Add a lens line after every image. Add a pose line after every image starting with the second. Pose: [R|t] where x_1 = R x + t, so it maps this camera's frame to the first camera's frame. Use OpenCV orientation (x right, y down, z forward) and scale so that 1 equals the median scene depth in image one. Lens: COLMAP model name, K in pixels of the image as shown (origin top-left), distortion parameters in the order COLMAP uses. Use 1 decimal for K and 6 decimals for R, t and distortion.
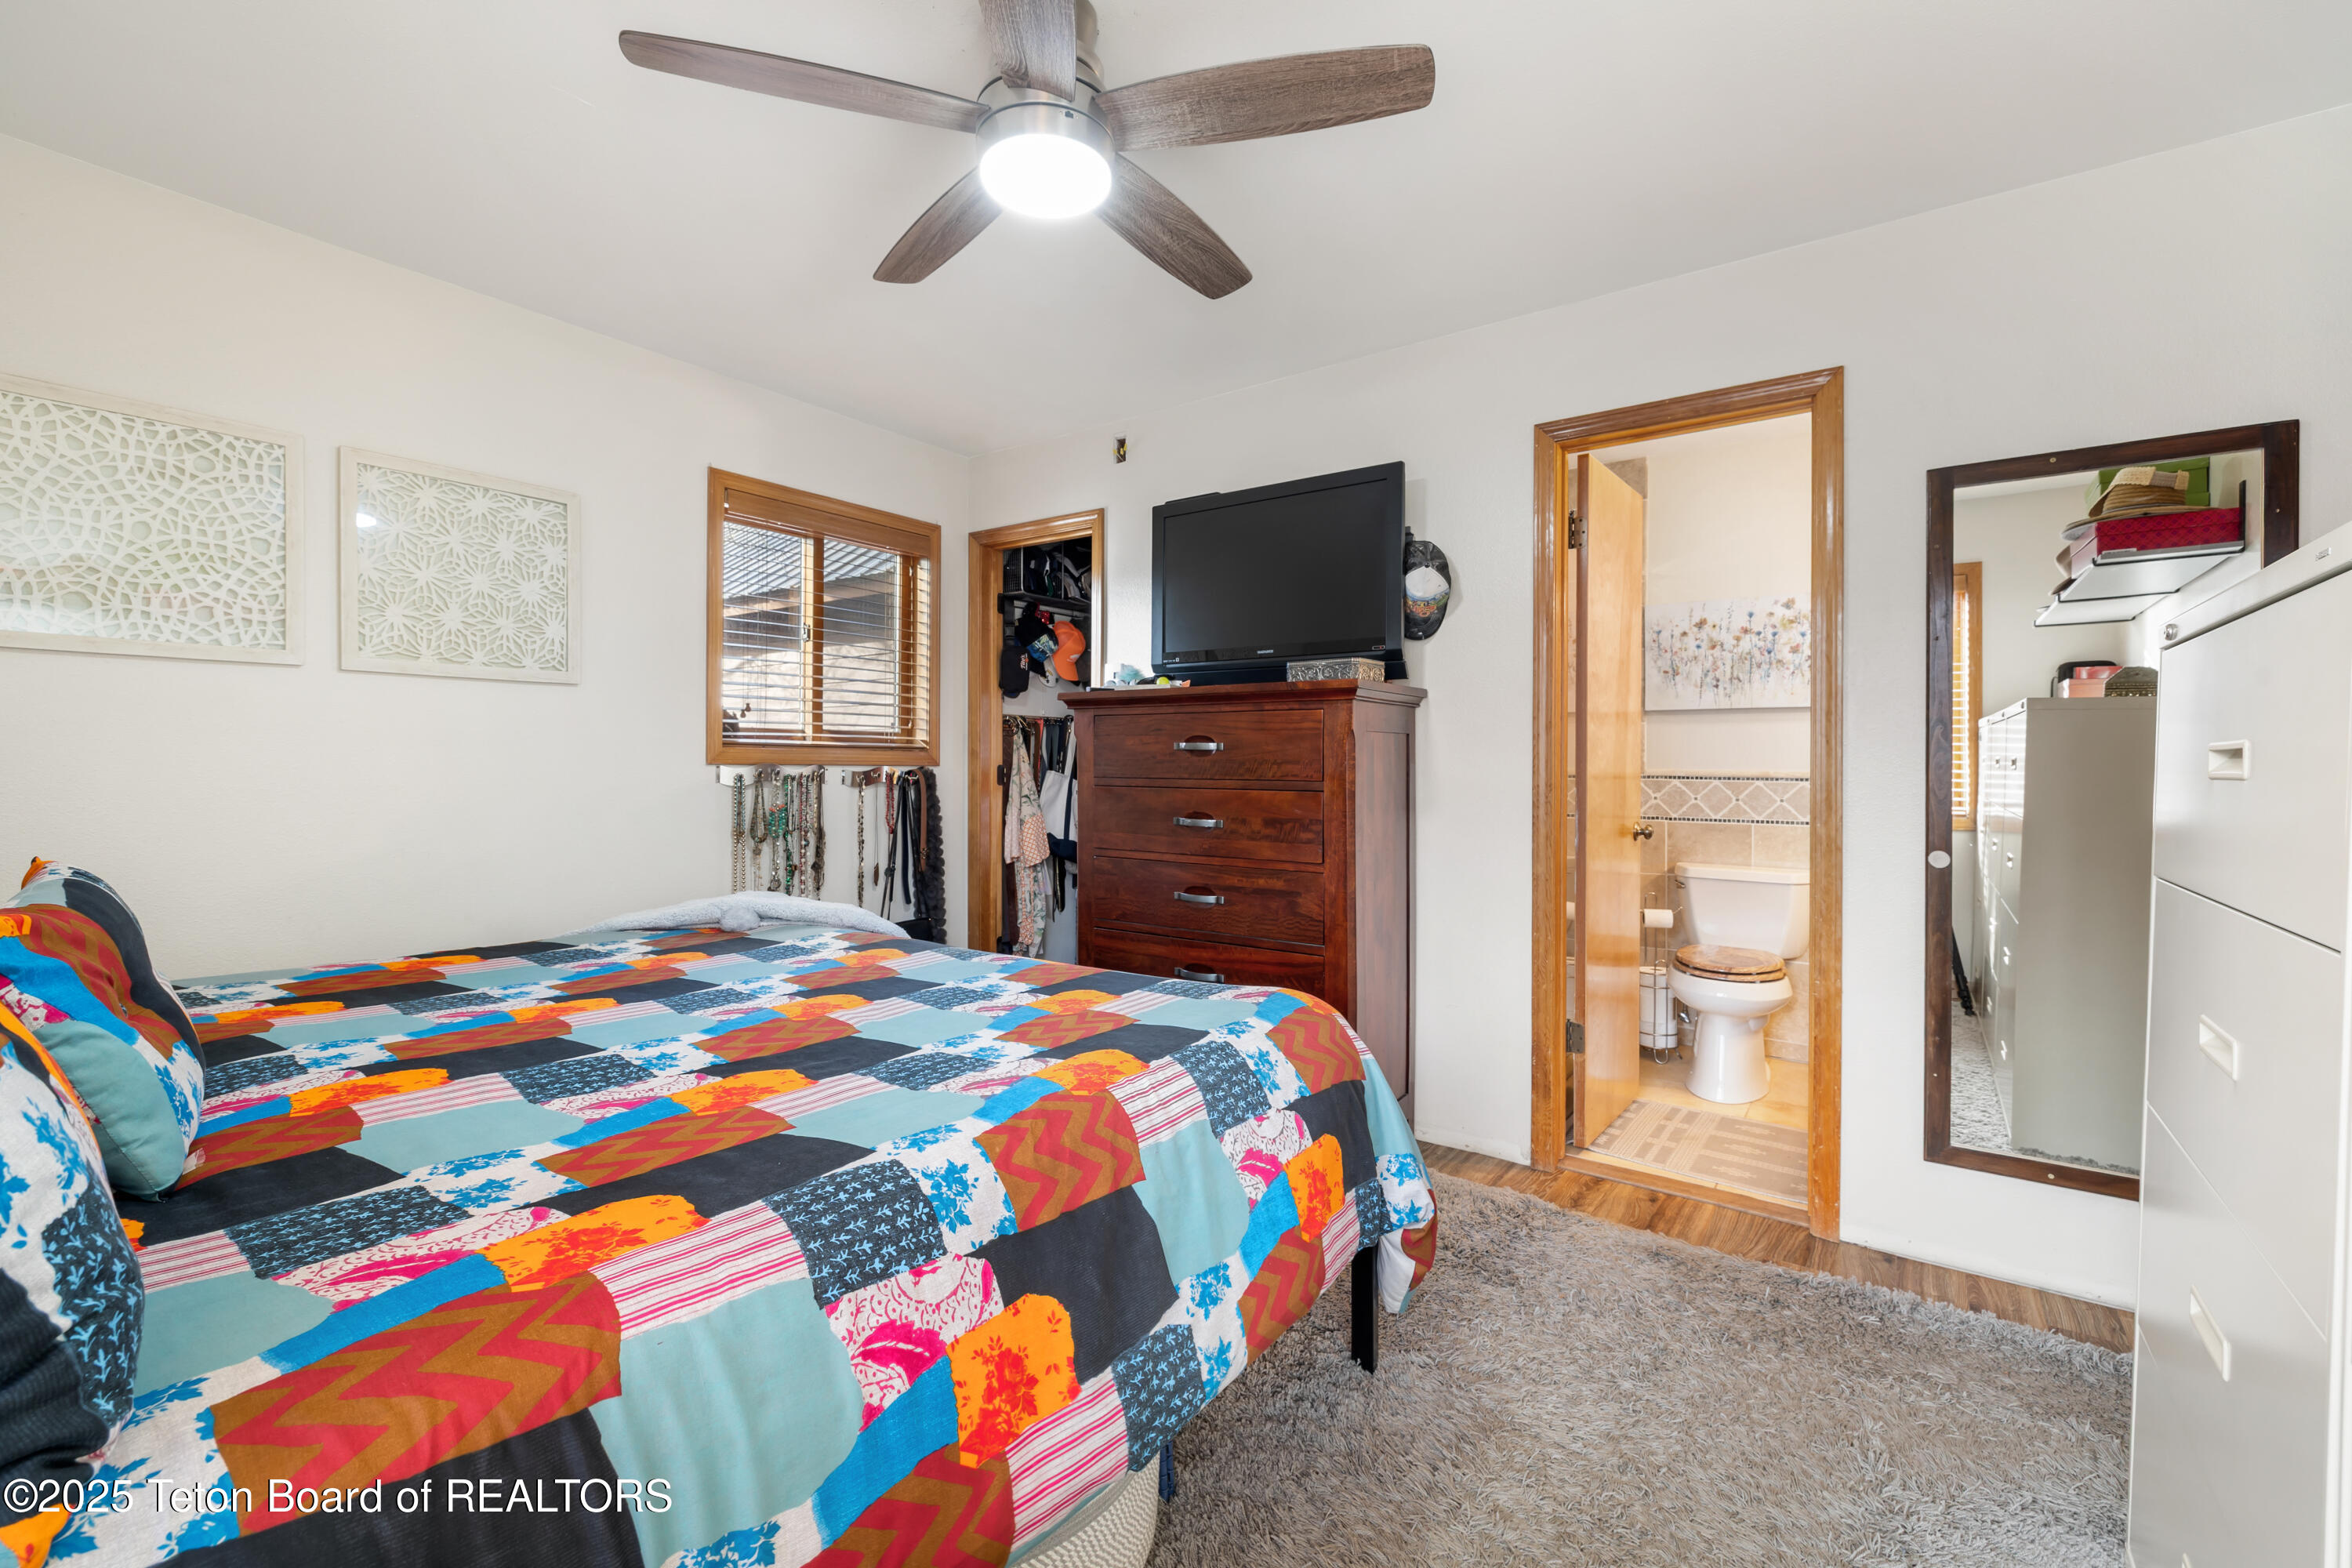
lens RADIAL K [[991.4, 0, 1179.4], [0, 991.4, 765.5], [0, 0, 1]] dist [-0.002501, -0.000381]
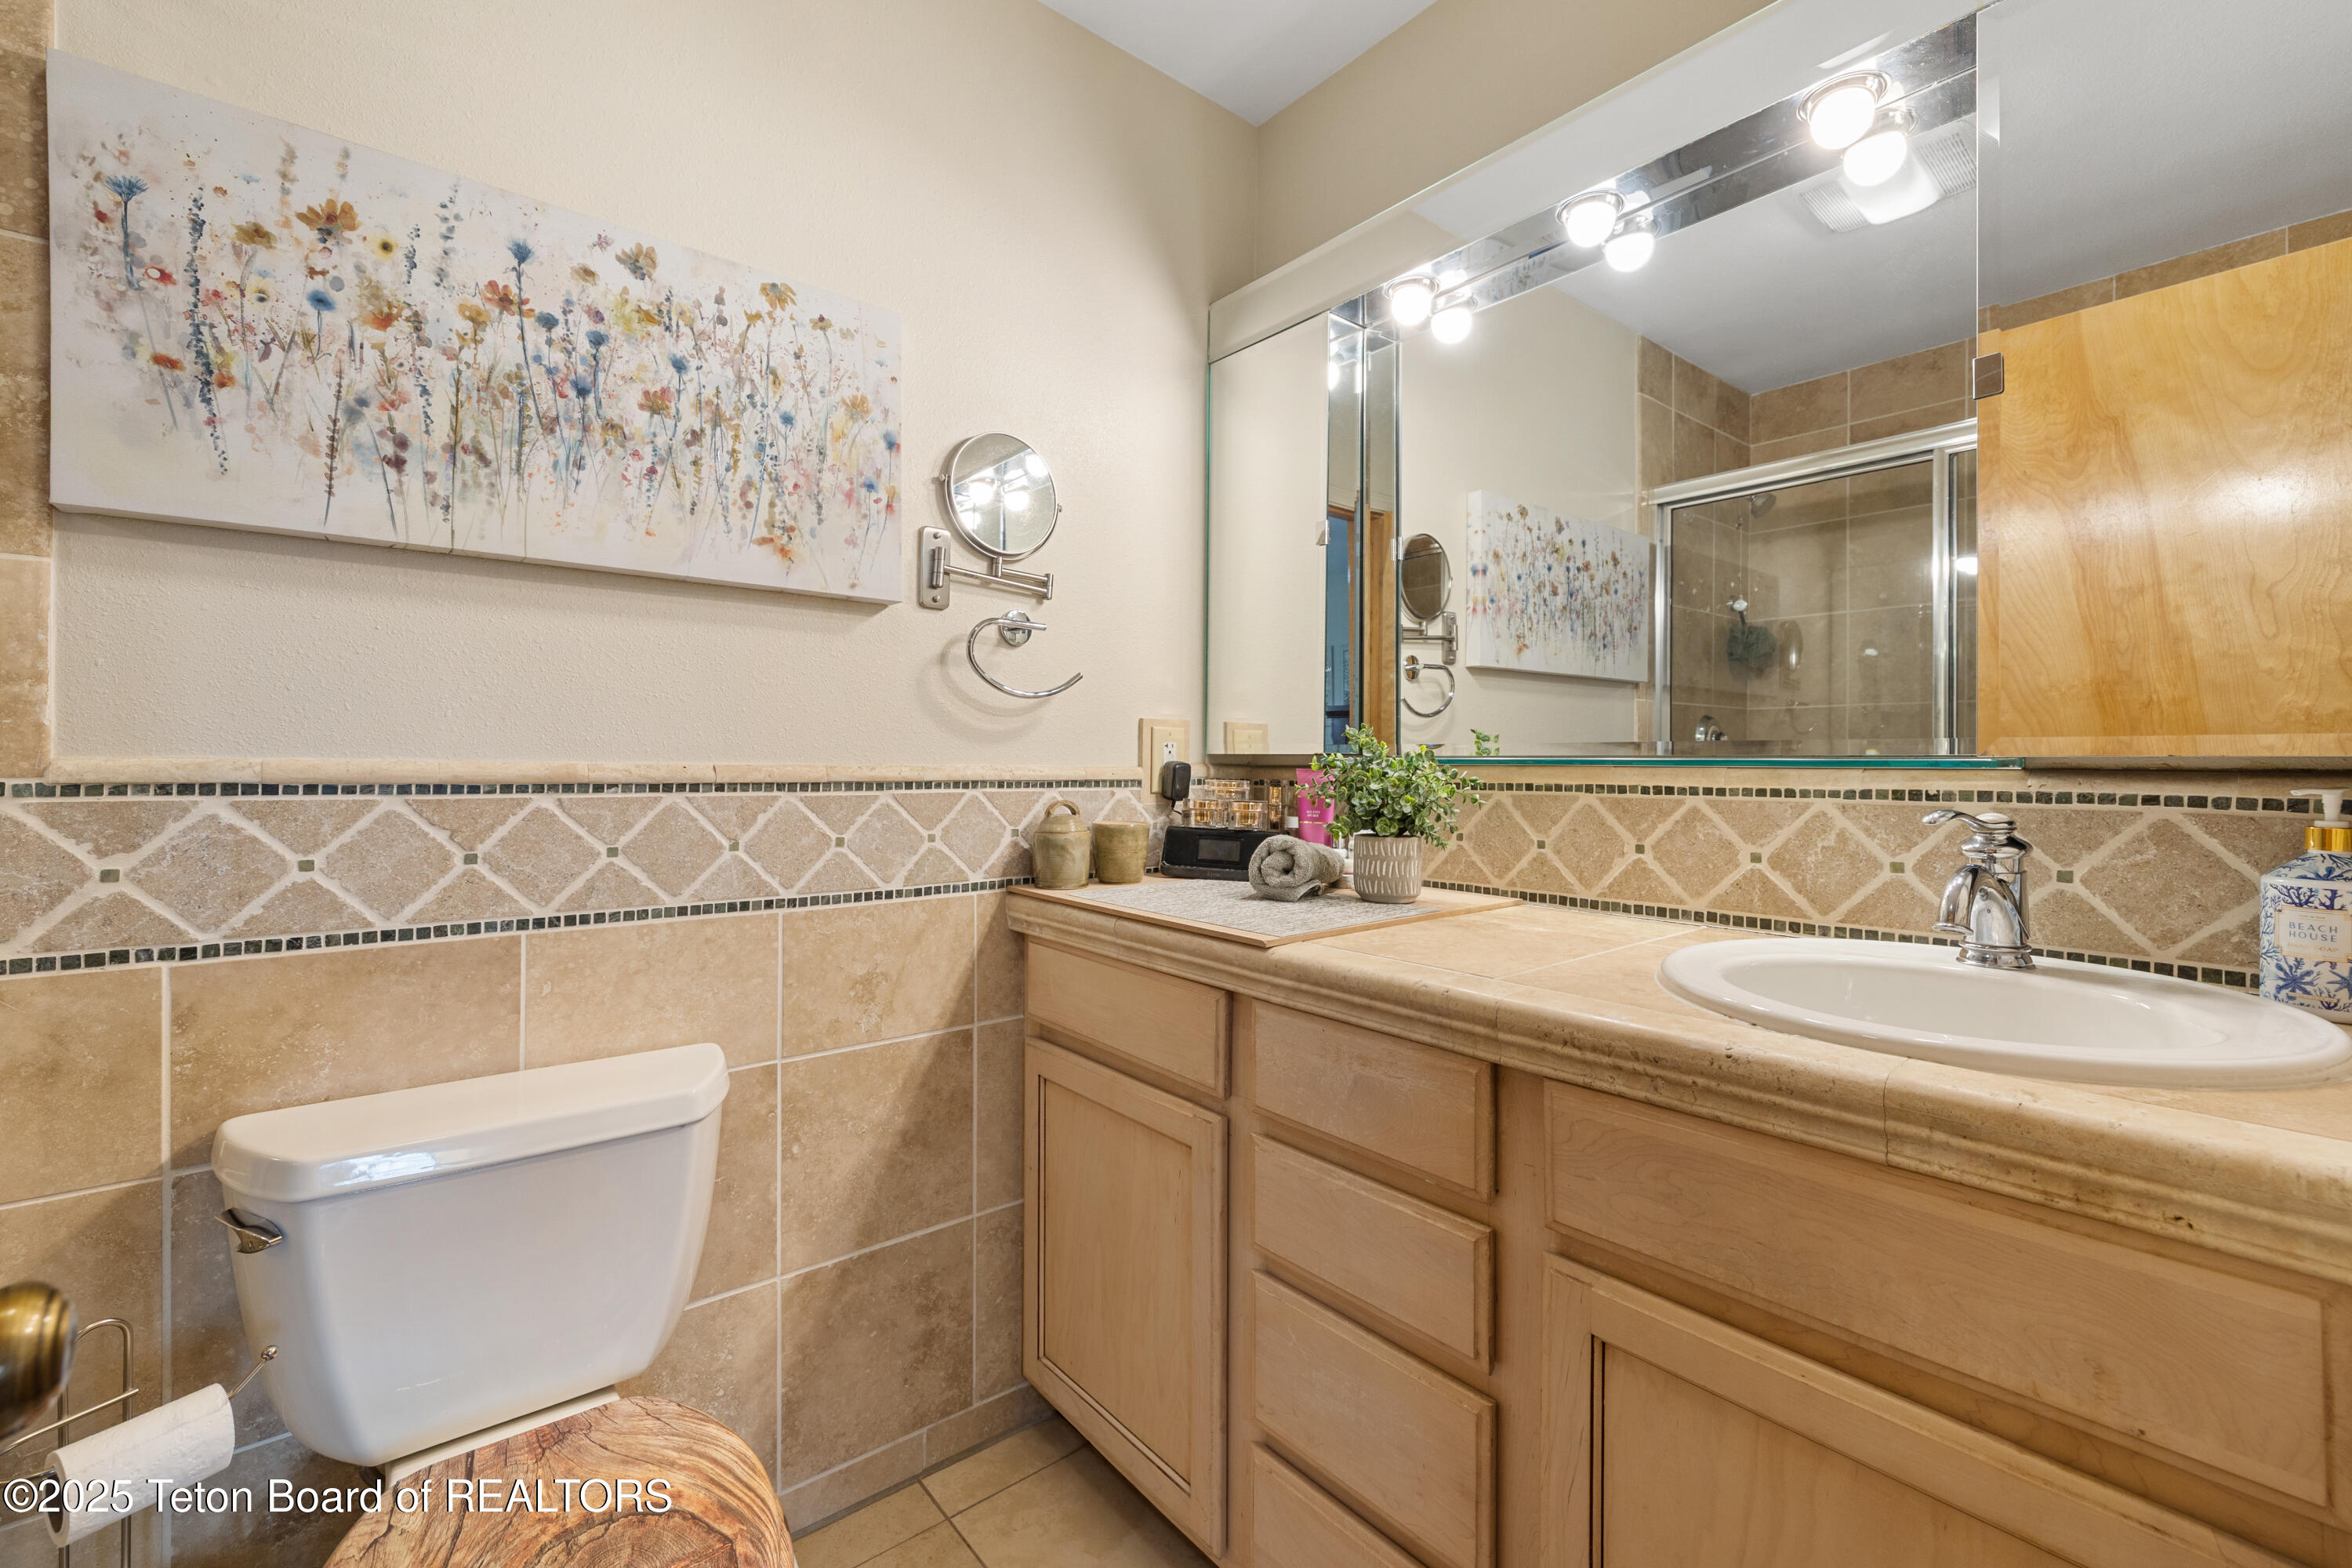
lens RADIAL K [[991.4, 0, 1179.4], [0, 991.4, 765.5], [0, 0, 1]] dist [-0.002501, -0.000381]
pose [[0.251264, -0.006492, 0.967897, 0.325096], [-0.001513, 0.999974, 0.007100, 0.003812], [-0.967917, -0.003249, 0.251248, 0.713307]]
